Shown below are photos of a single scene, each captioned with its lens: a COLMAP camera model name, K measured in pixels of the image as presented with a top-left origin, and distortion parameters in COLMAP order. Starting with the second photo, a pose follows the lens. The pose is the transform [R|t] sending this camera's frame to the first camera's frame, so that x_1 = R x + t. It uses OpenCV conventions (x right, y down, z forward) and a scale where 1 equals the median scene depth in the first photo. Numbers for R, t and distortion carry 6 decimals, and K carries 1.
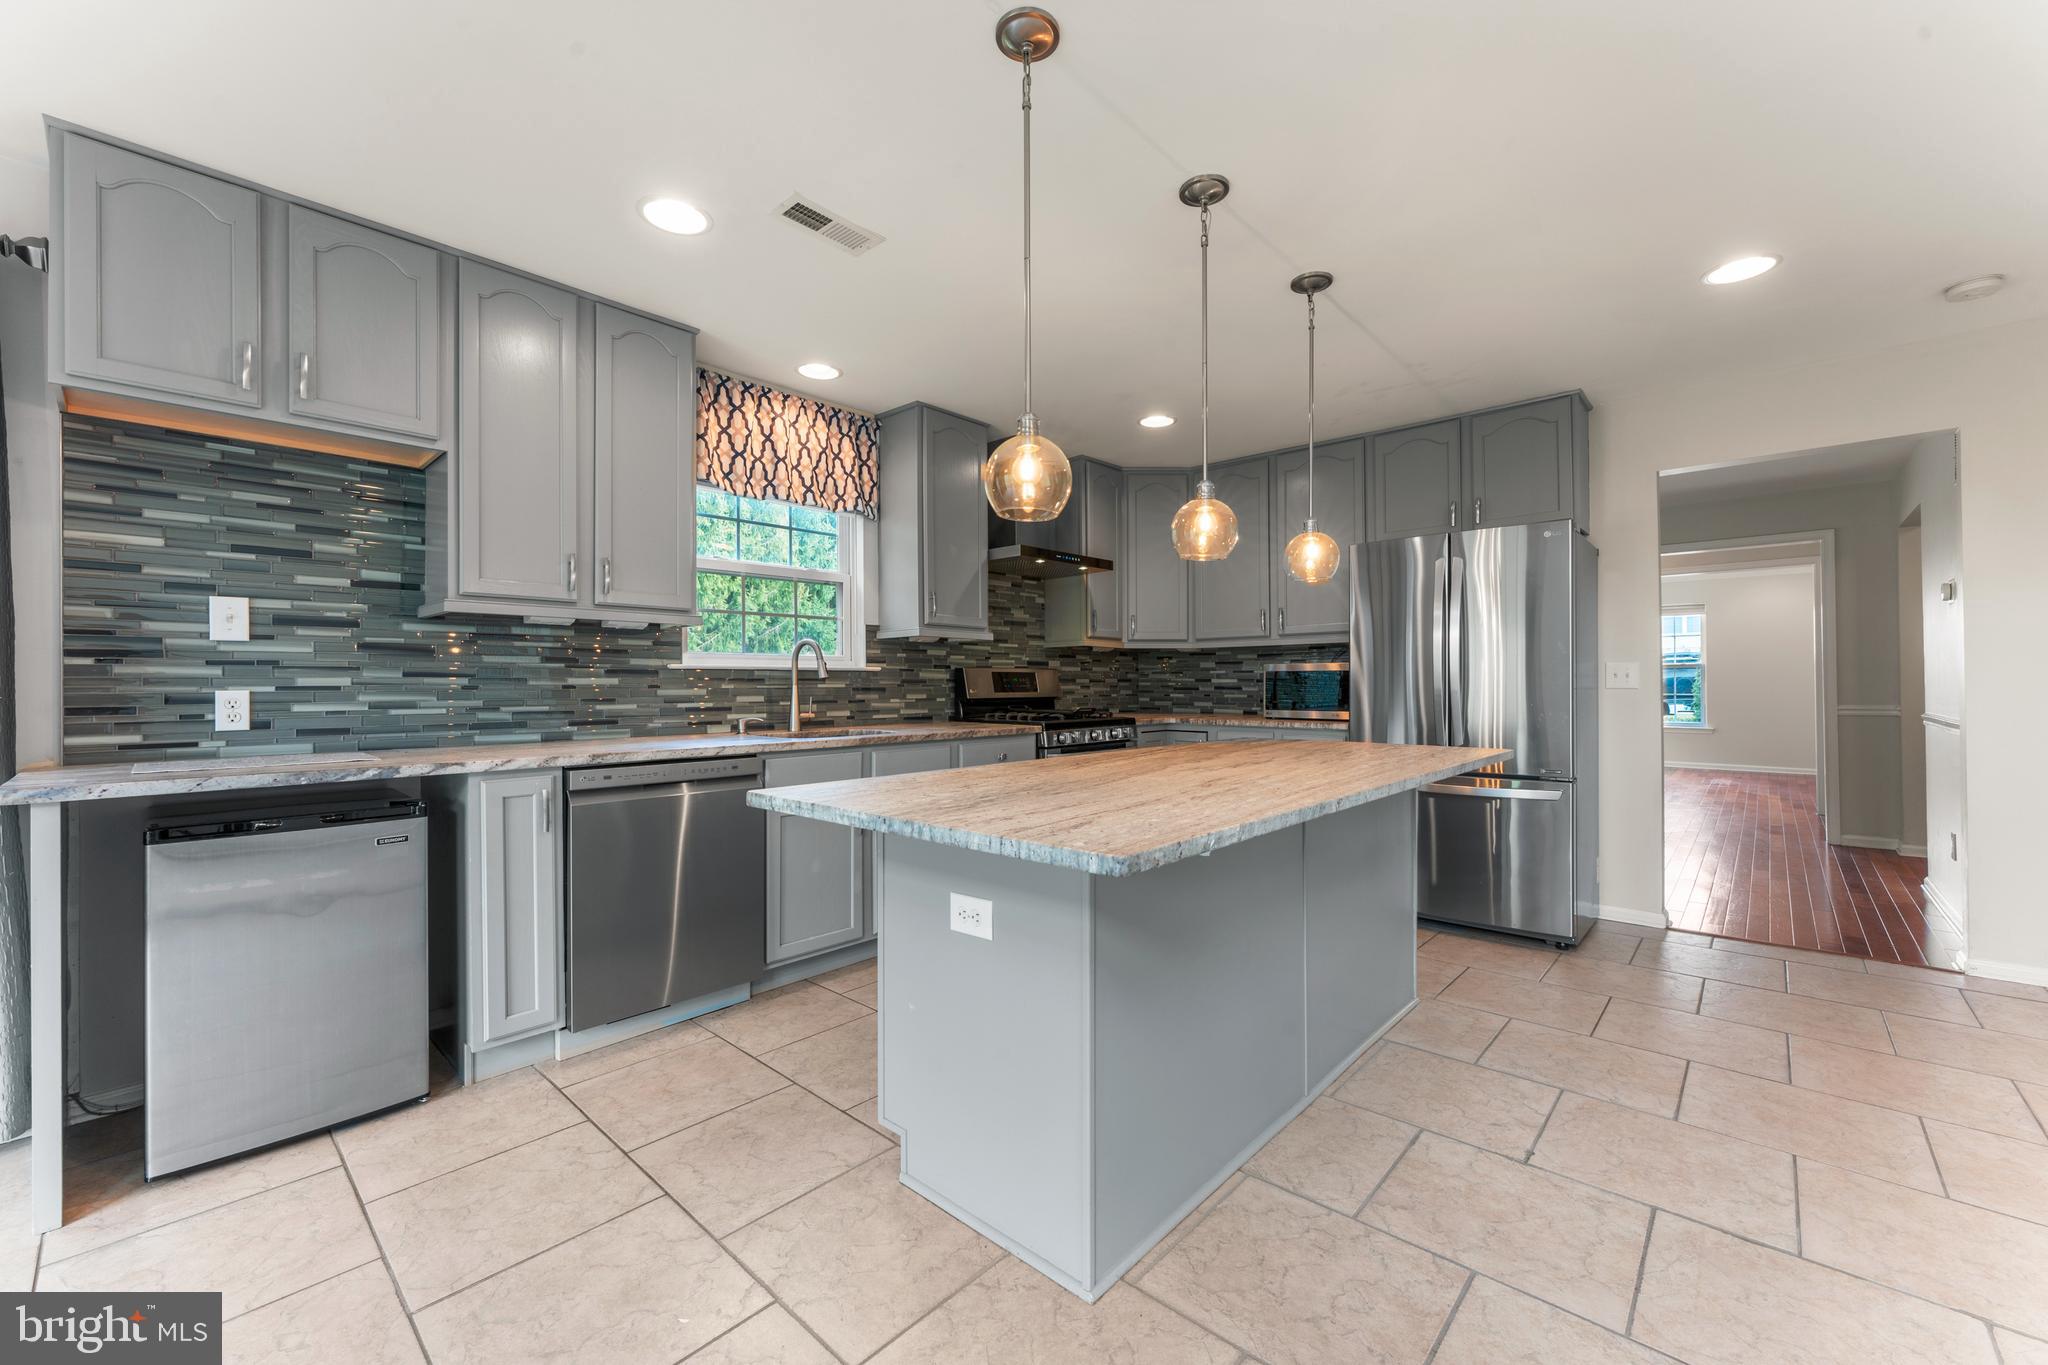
lens RADIAL K [[815.9, 0, 1032.1], [0, 815.9, 679.3], [0, 0, 1]] dist [0.001115, -0.000166]
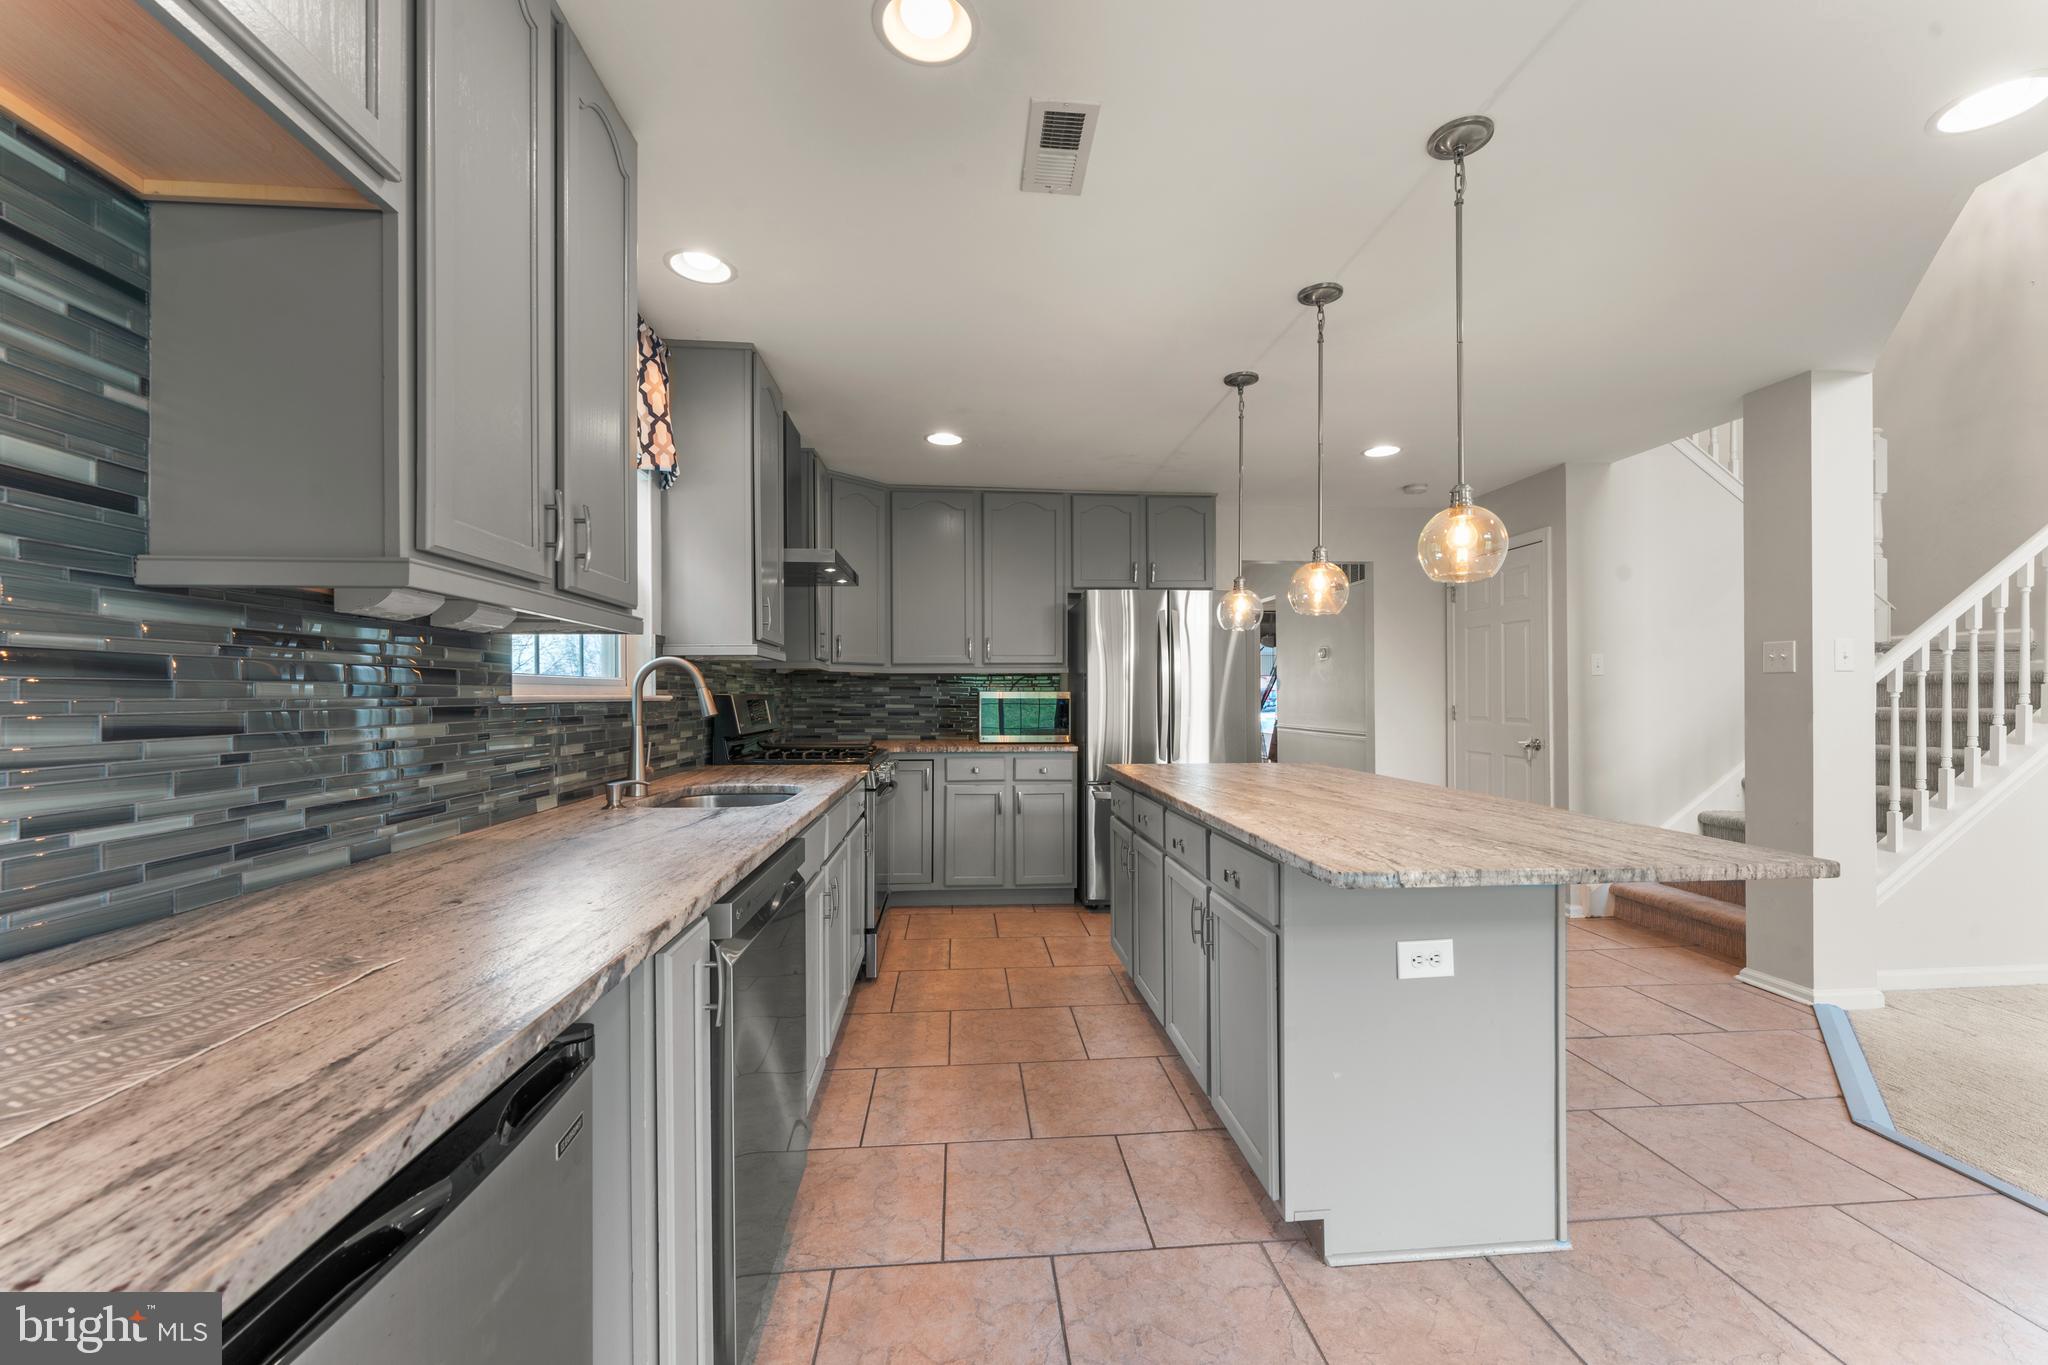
lens RADIAL K [[810.9, 0, 1032.3], [0, 810.9, 693.5], [0, 0, 1]] dist [-0.000717, 0.000149]
pose [[0.676749, 0.004033, 0.736203, -0.745360], [-0.004471, 0.999989, -0.001368, -0.025741], [-0.736200, -0.002366, 0.676760, 0.433075]]
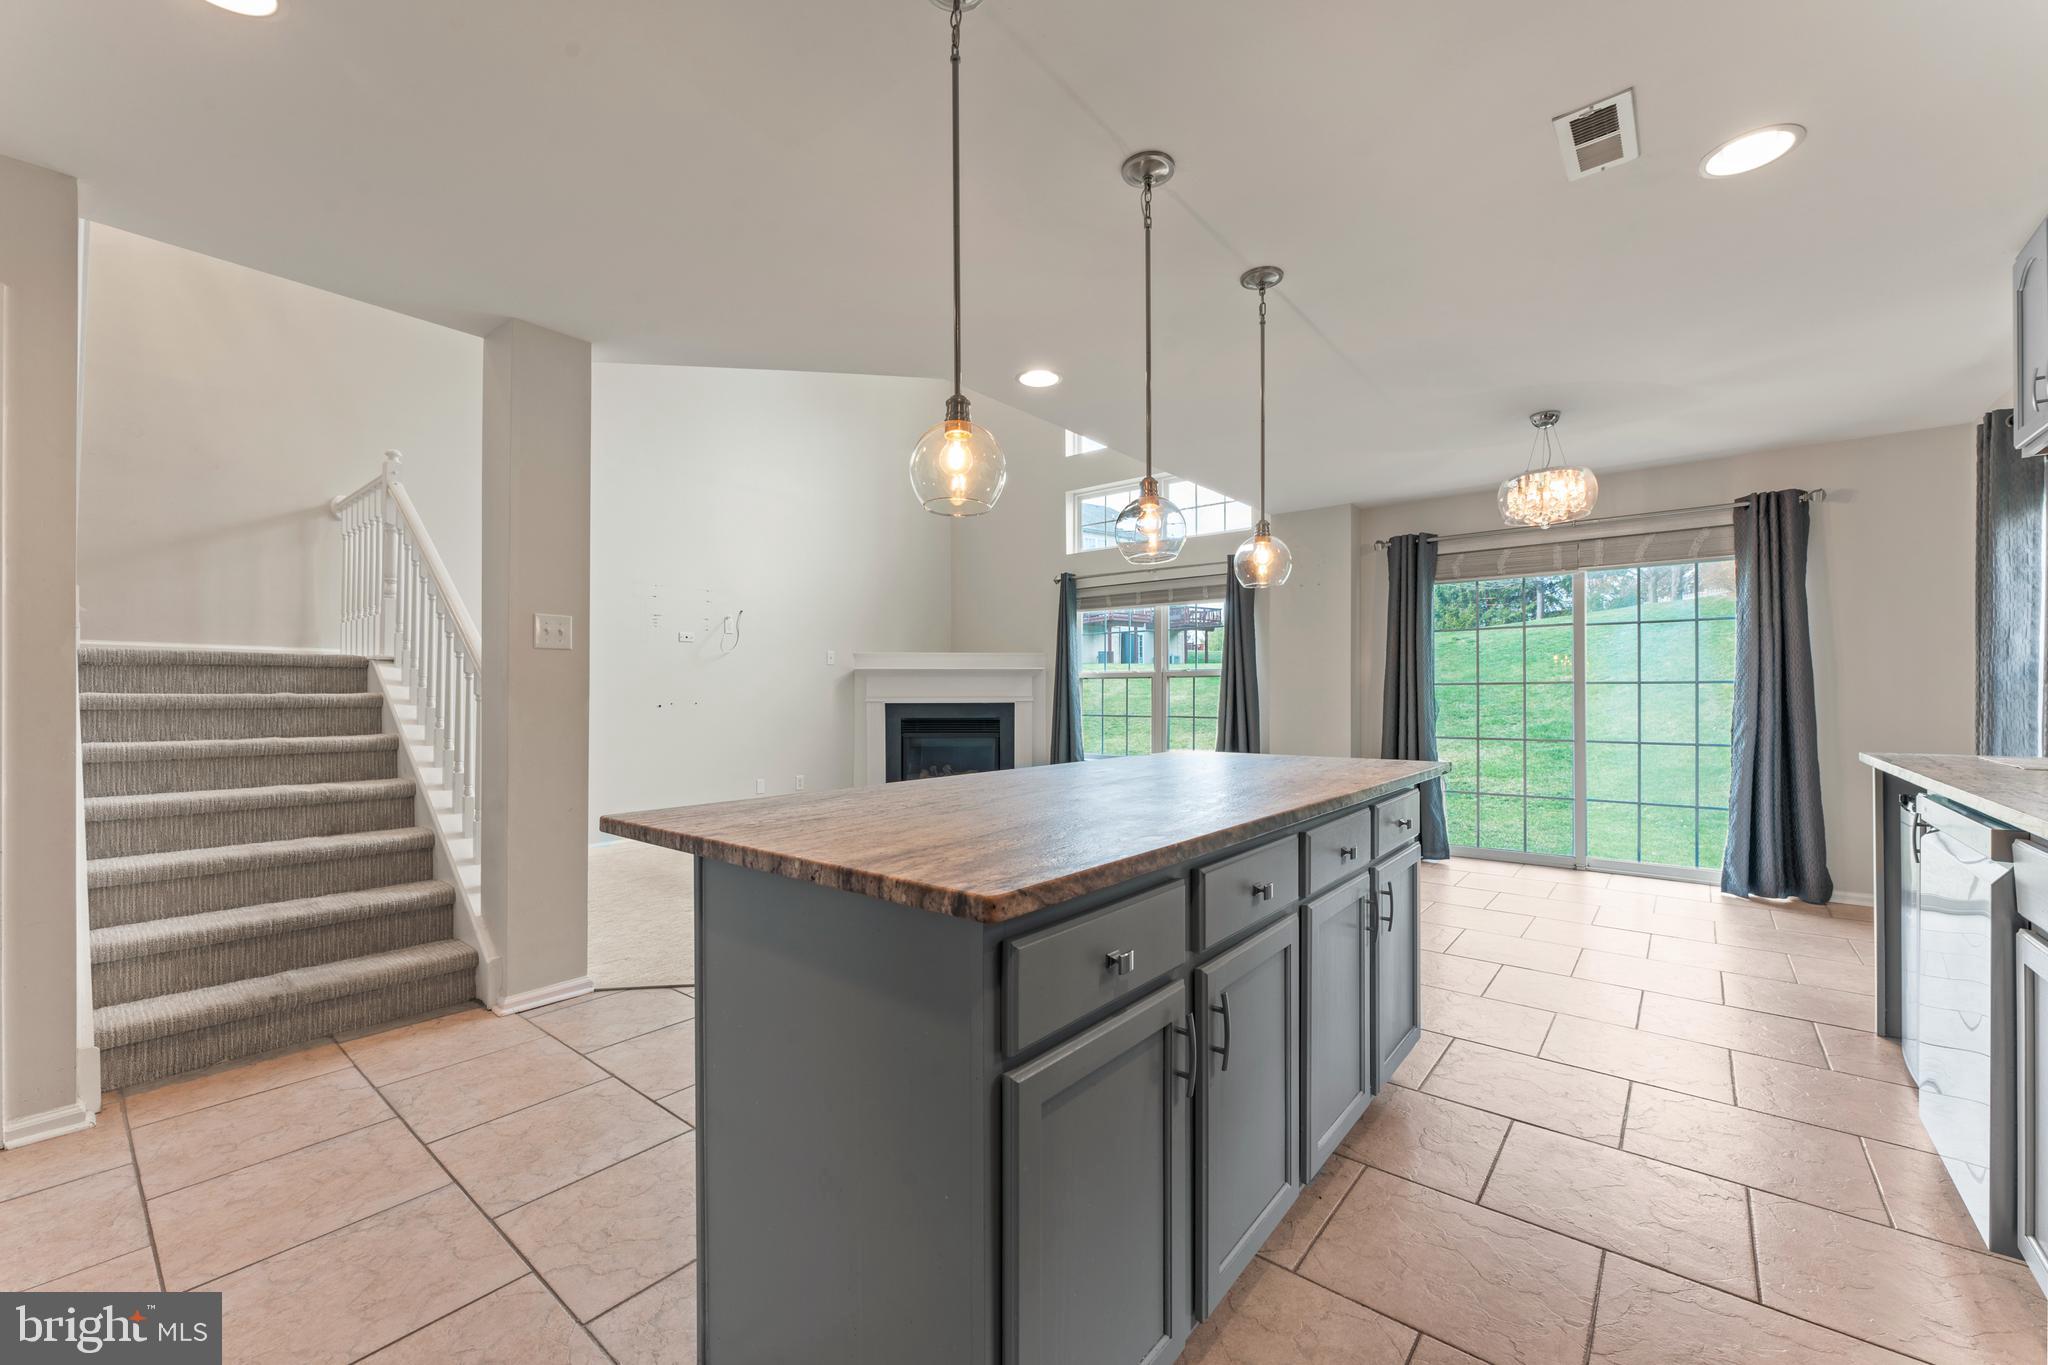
lens RADIAL K [[810.9, 0, 1032.3], [0, 810.9, 693.5], [0, 0, 1]] dist [-0.000717, 0.000149]
pose [[-0.998286, 0.006009, -0.058207, 0.322909], [0.006439, 0.999953, -0.007218, 0.011272], [0.058161, -0.007580, -0.998278, 1.573806]]
